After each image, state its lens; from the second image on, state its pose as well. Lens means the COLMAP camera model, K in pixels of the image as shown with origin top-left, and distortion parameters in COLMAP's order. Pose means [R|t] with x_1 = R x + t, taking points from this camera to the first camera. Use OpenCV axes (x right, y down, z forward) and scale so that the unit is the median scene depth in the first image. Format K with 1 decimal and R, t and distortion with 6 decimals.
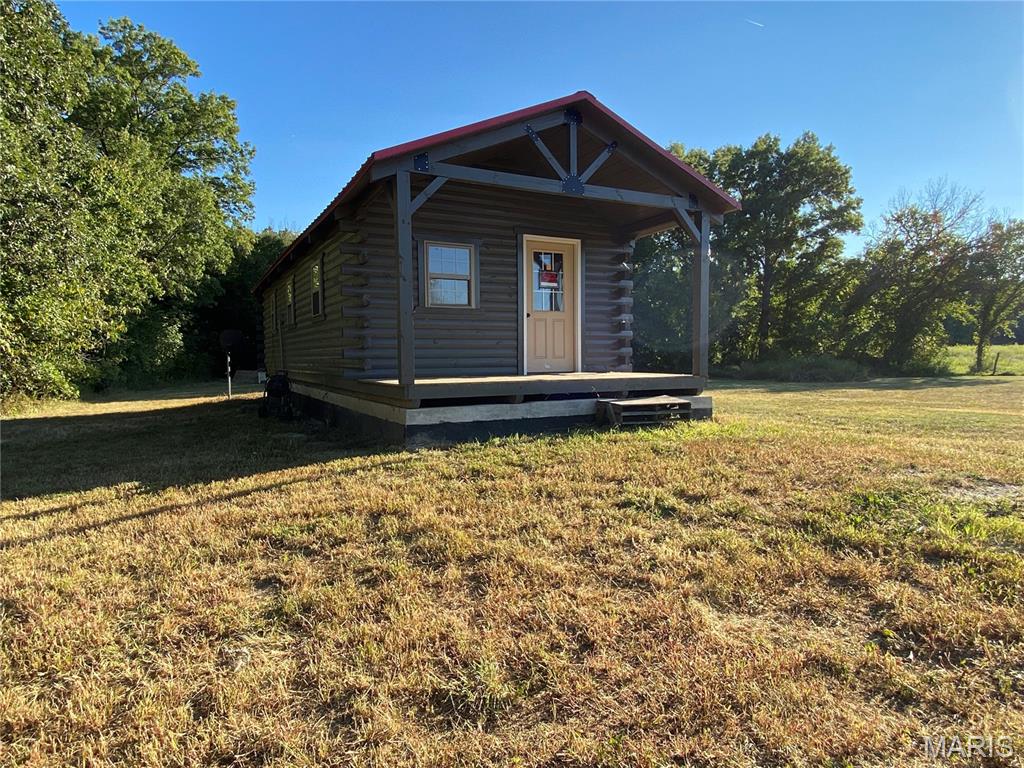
lens RADIAL K [[618.2, 0, 512.6], [0, 618.2, 391.2], [0, 0, 1]] dist [0.011182, -0.004787]
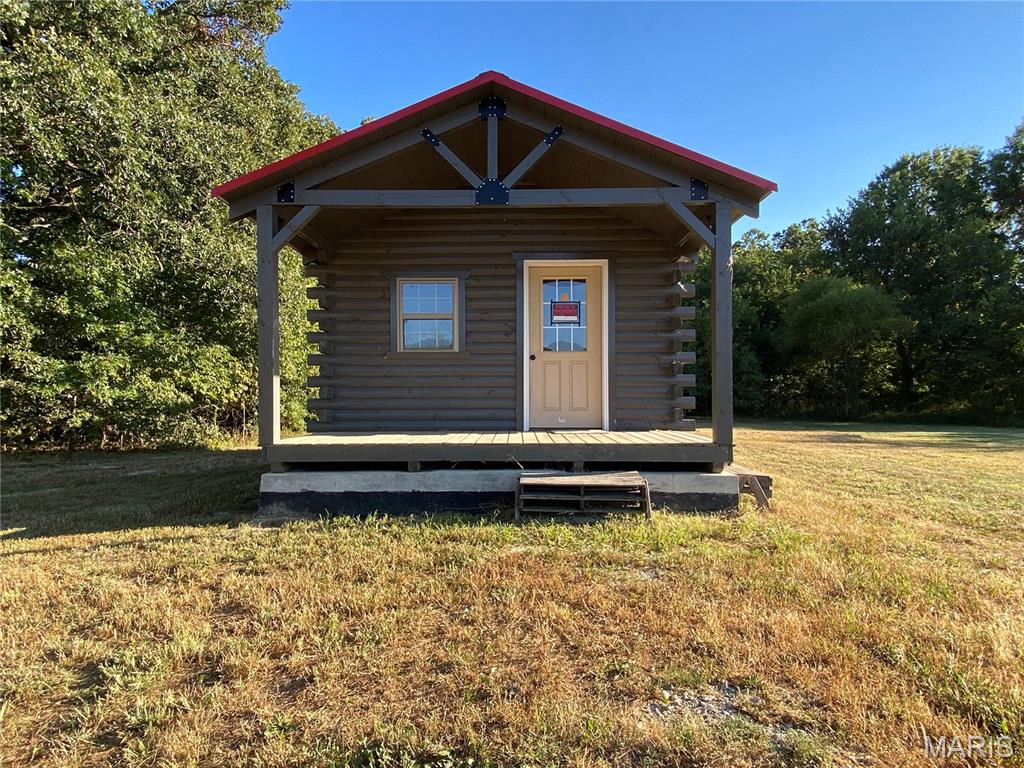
lens RADIAL K [[618.2, 0, 511.4], [0, 618.2, 379.5], [0, 0, 1]] dist [0.011182, -0.004787]
pose [[0.878351, -0.007940, -0.477951, 0.425579], [-0.030534, 0.996888, -0.072676, -0.037945], [0.477041, 0.078429, 0.875375, 0.306223]]
